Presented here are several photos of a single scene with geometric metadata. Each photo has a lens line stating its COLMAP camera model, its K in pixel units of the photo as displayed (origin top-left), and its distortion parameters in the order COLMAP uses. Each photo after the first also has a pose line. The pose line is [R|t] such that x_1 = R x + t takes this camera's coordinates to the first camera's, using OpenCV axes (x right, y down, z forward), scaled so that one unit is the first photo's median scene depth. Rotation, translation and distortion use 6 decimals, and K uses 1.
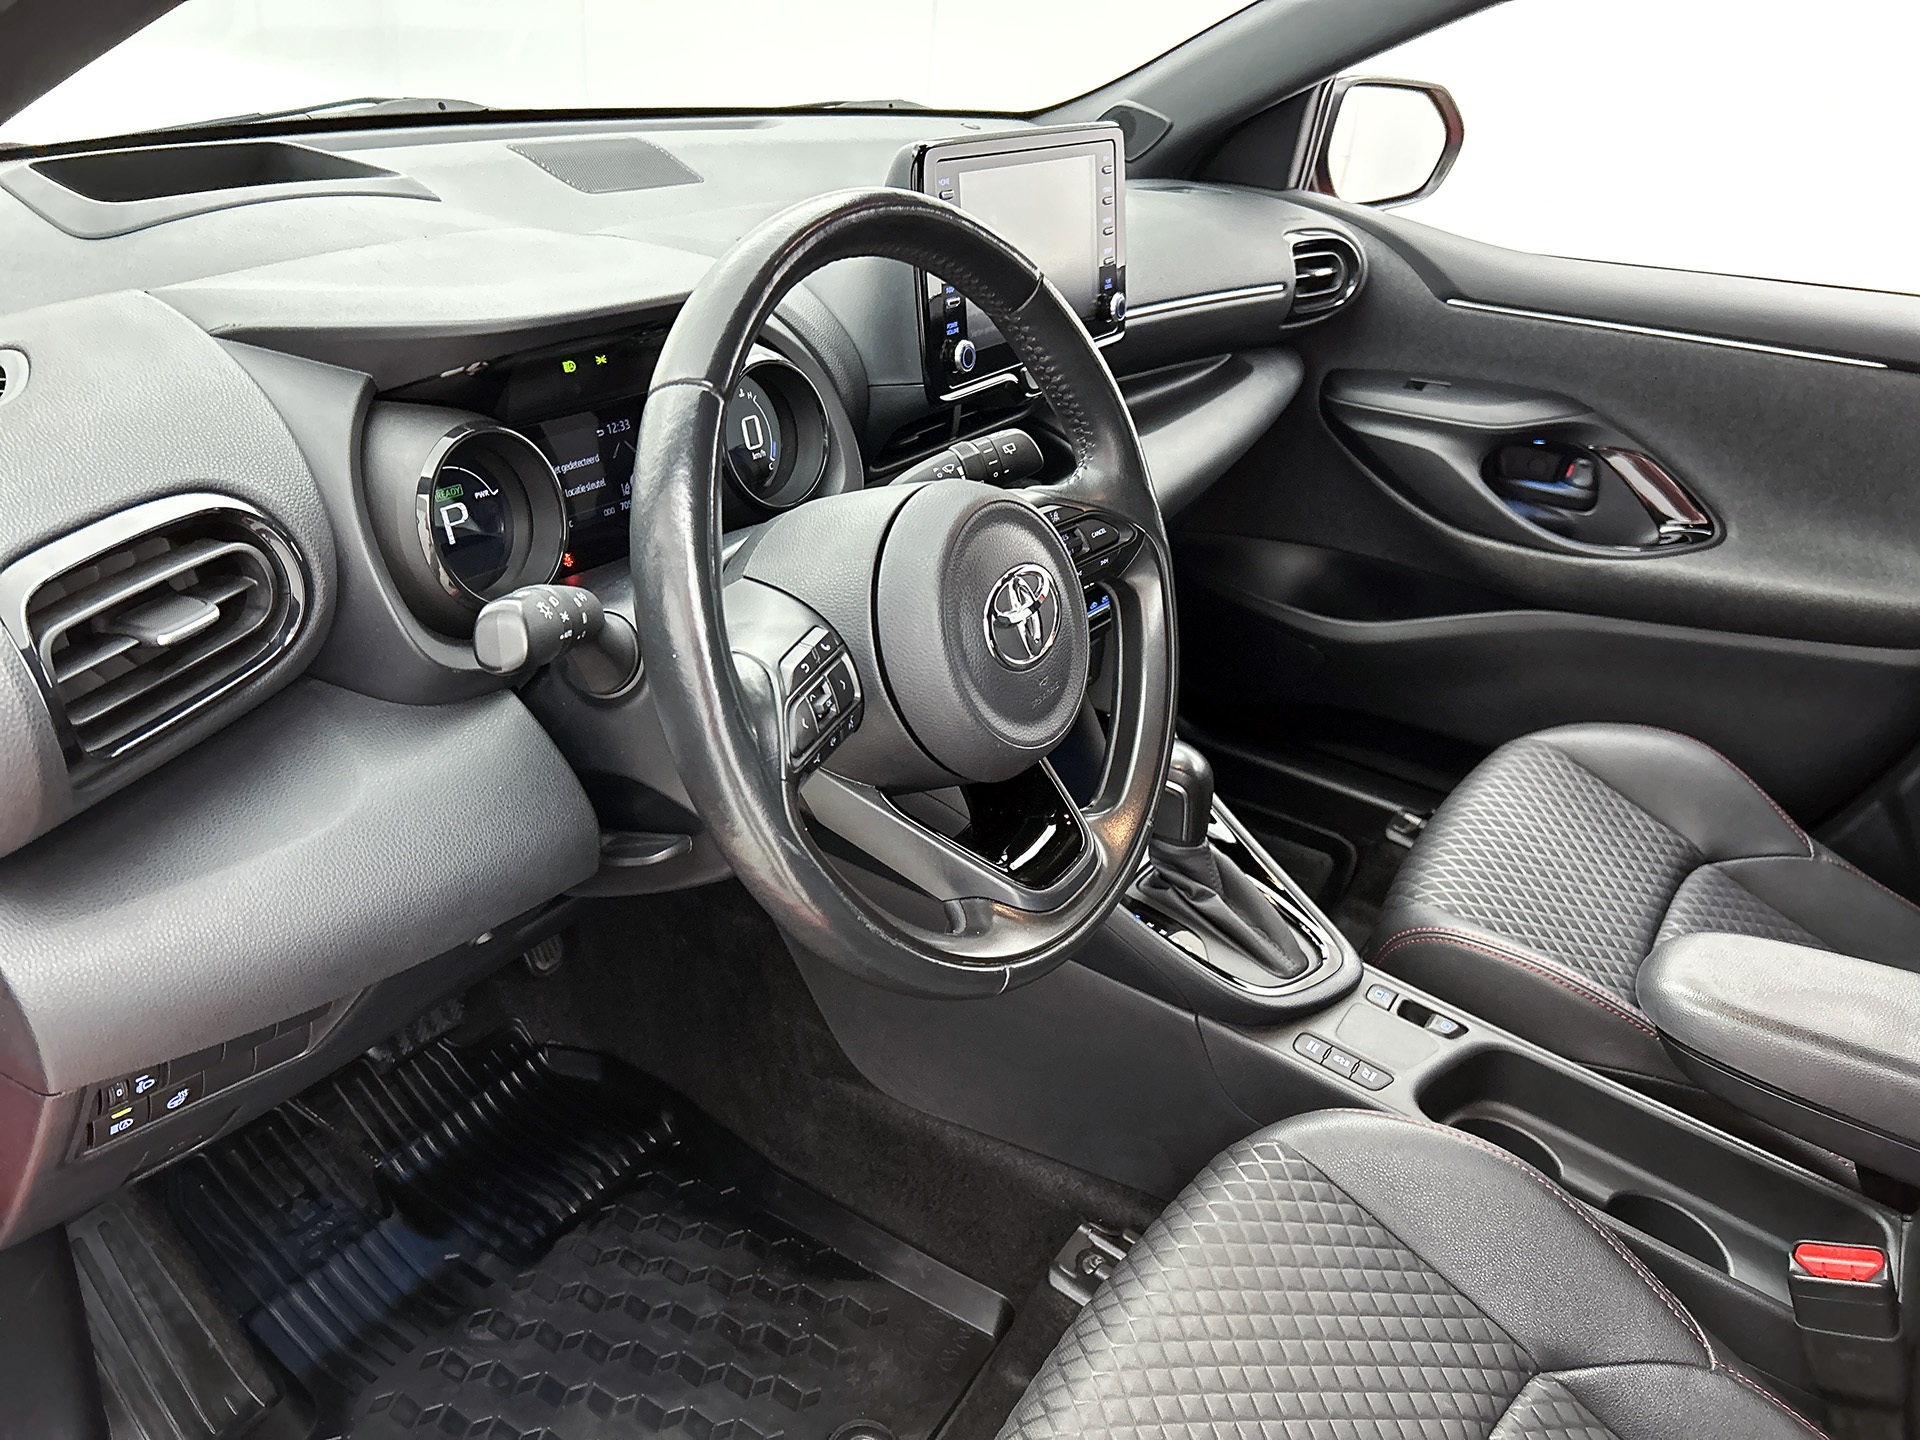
lens RADIAL K [[1444.0, 0, 960.0], [0, 1444.0, 720.0], [0, 0, 1]] dist [0.000622, -0.000936]
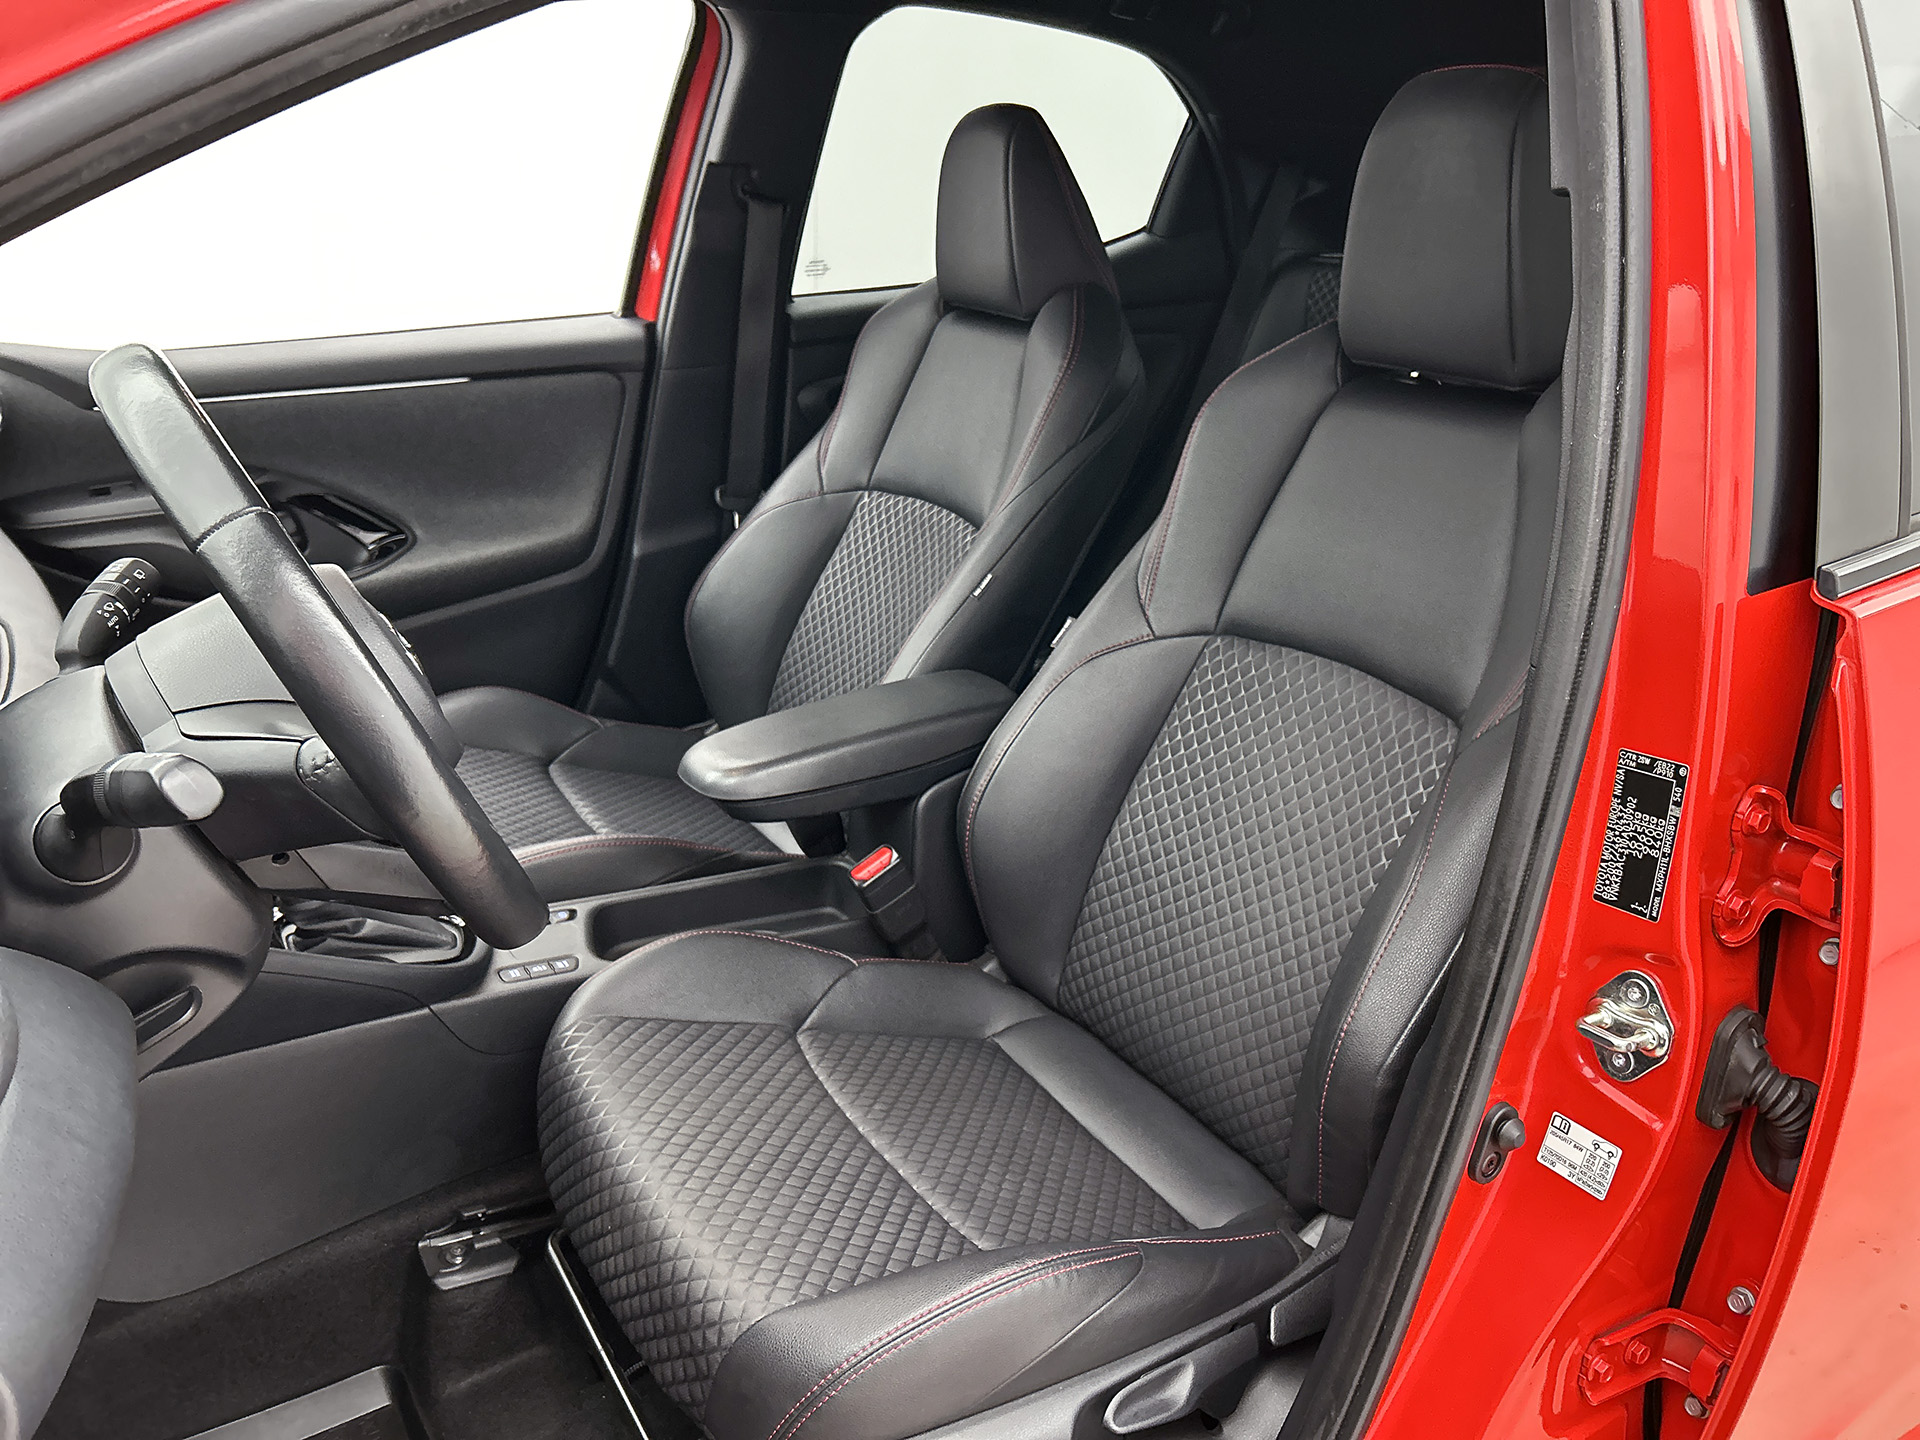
lens RADIAL K [[1568.9, 0, 960.7], [0, 1568.9, 744.7], [0, 0, 1]] dist [0.071240, -0.000426]
pose [[0.418840, -0.388271, 0.820865, -0.571696], [0.431973, 0.880334, 0.195989, -0.041045], [-0.798732, 0.272503, 0.536441, -0.074209]]
